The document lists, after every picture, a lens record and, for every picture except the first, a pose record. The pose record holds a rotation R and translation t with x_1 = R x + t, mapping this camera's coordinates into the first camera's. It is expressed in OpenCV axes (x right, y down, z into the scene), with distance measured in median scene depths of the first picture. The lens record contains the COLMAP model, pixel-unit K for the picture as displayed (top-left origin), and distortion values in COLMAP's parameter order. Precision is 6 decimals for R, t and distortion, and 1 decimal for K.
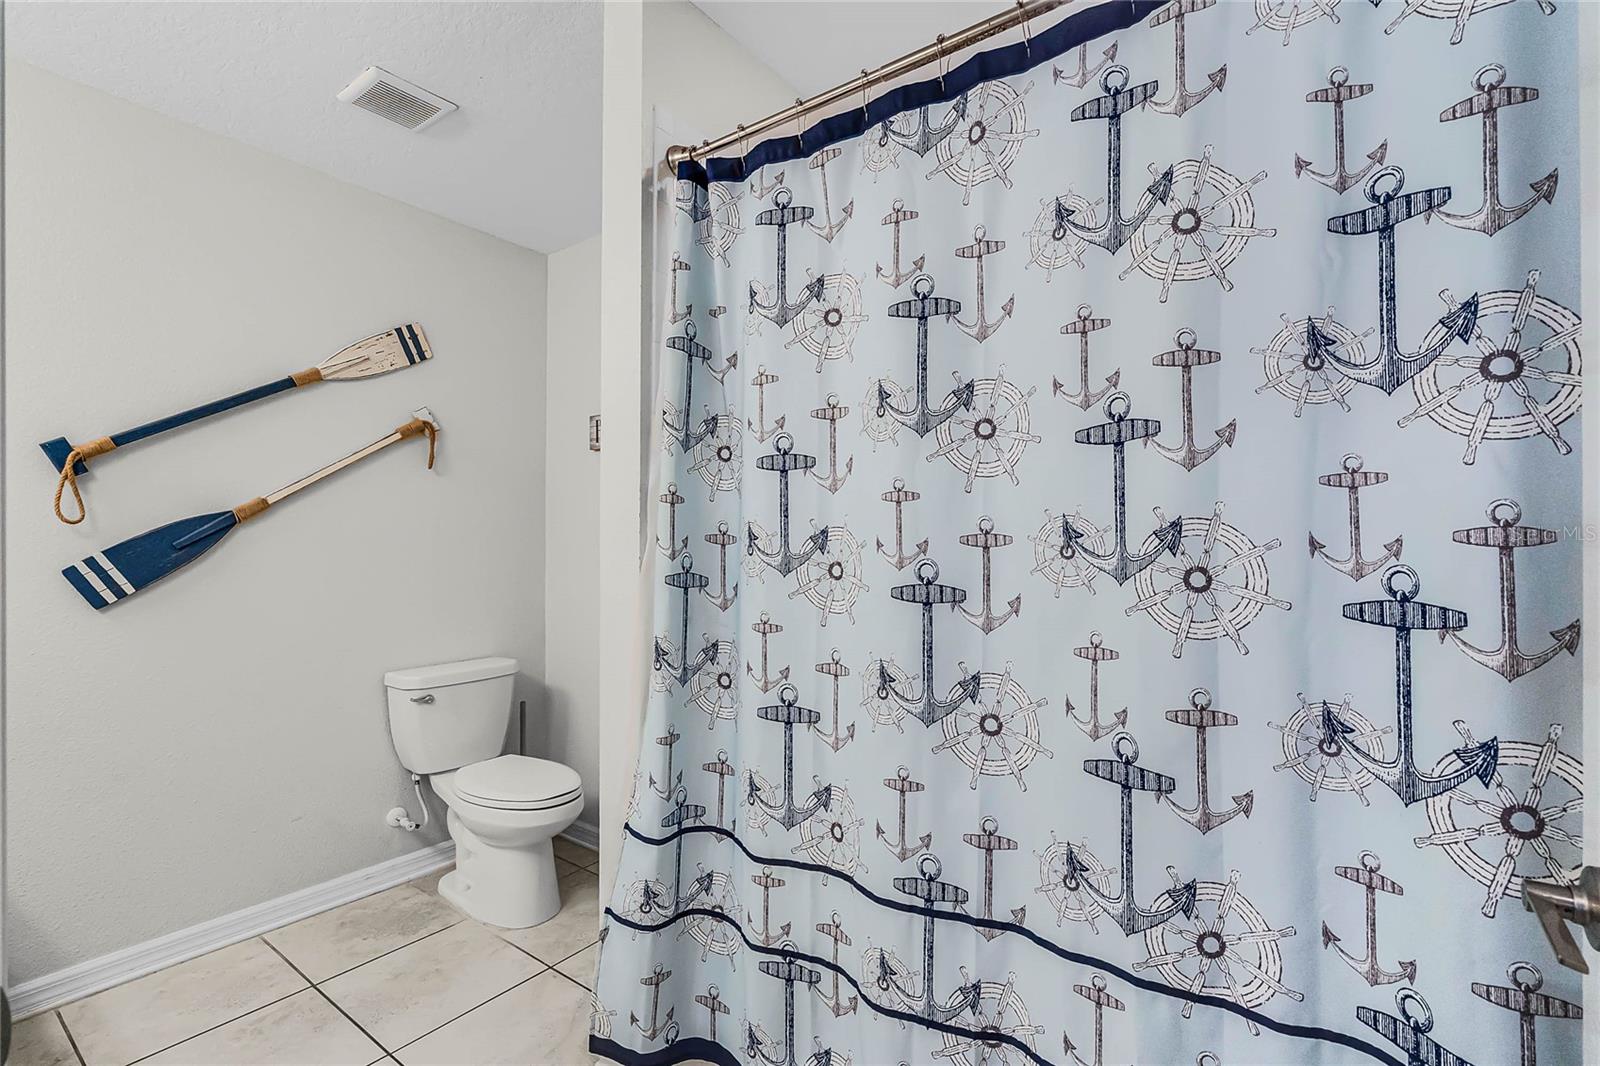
lens RADIAL K [[727.7, 0, 798.3], [0, 727.7, 531.8], [0, 0, 1]] dist [-0.002249, 0.001259]
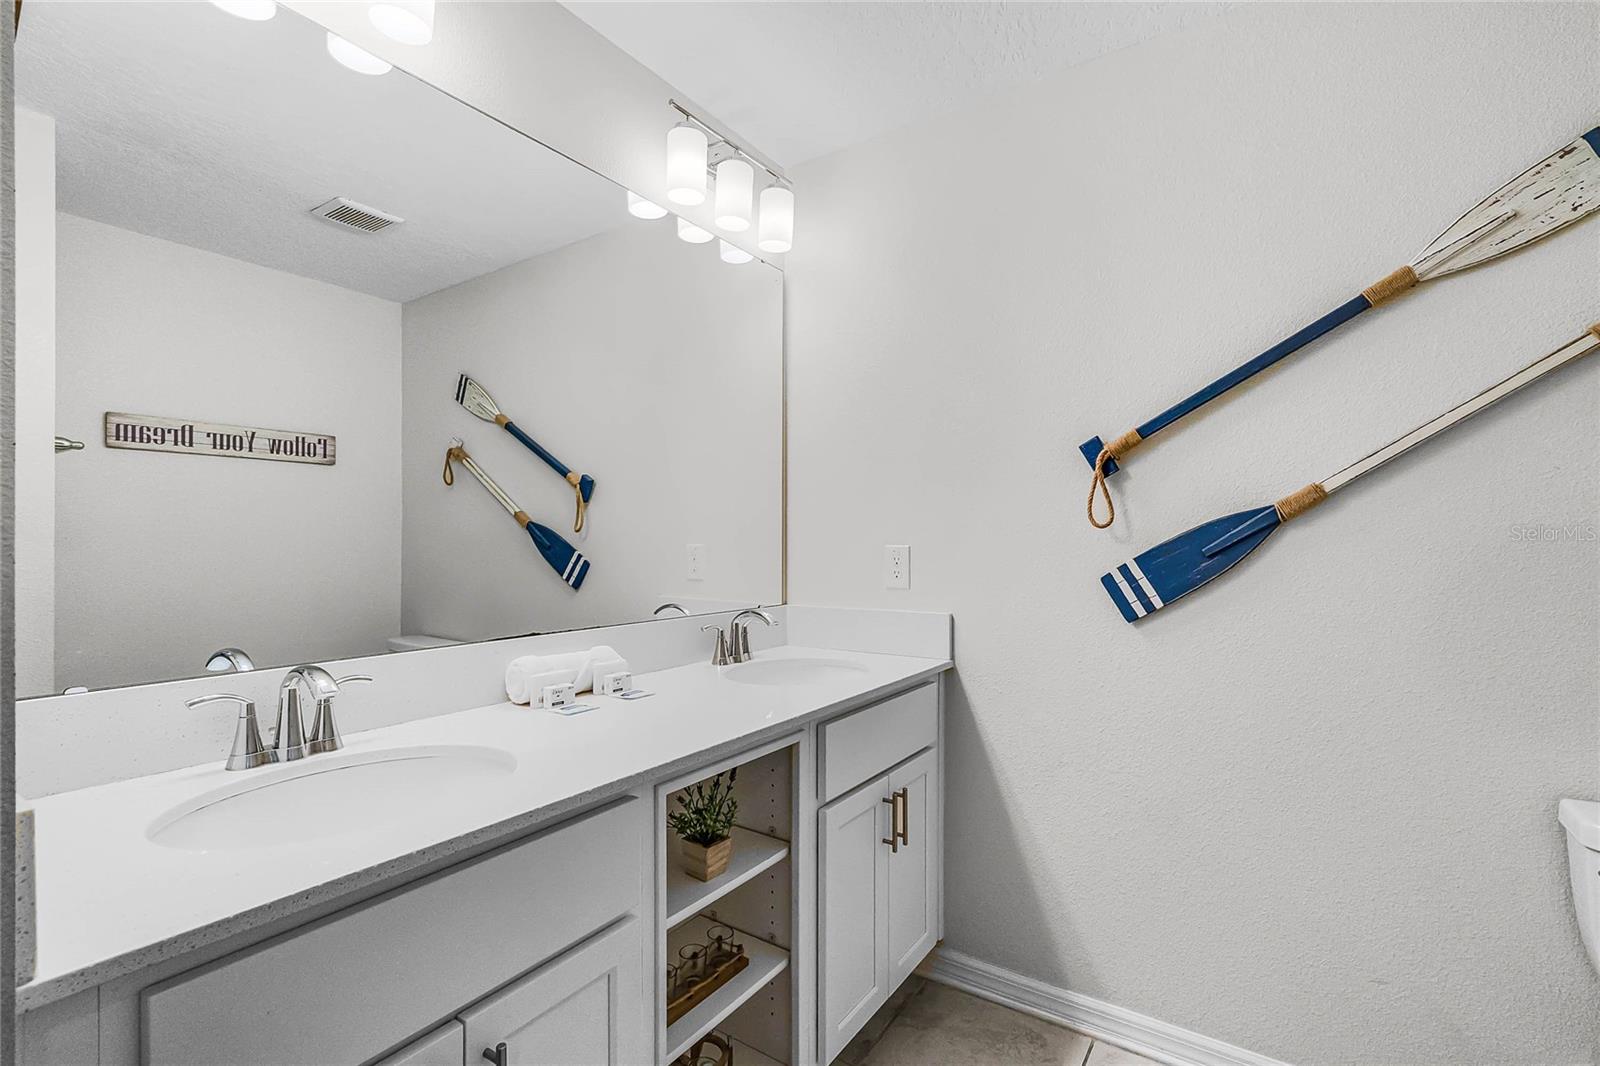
lens RADIAL K [[727.7, 0, 796.6], [0, 727.7, 538.1], [0, 0, 1]] dist [-0.002249, 0.001259]
pose [[0.034141, -0.000715, -0.999417, -0.078404], [0.014722, 0.999892, -0.000212, -0.003560], [0.999309, -0.014706, 0.034148, 0.548239]]
